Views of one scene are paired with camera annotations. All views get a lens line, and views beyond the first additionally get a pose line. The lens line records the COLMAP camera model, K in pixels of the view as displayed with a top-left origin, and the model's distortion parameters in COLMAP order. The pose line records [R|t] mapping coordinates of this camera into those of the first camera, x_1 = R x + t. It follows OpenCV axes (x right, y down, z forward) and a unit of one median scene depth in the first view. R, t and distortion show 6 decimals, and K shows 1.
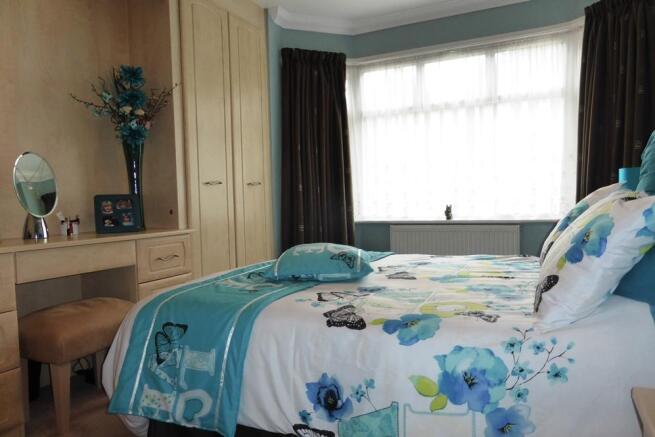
lens RADIAL K [[466.7, 0, 324.3], [0, 466.7, 219.8], [0, 0, 1]] dist [-0.037782, 0.036677]
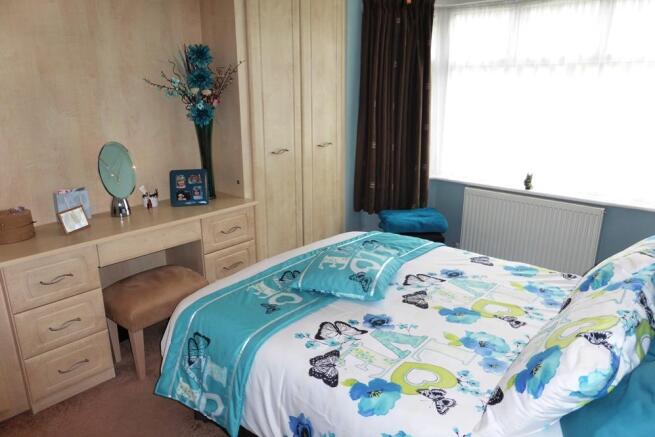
lens RADIAL K [[466.7, 0, 324.5], [0, 466.7, 219.4], [0, 0, 1]] dist [-0.037782, 0.036677]
pose [[0.966199, 0.096473, -0.239067, 0.150782], [-0.037065, 0.969691, 0.241508, -0.227362], [0.255120, -0.224484, 0.940490, 0.005716]]
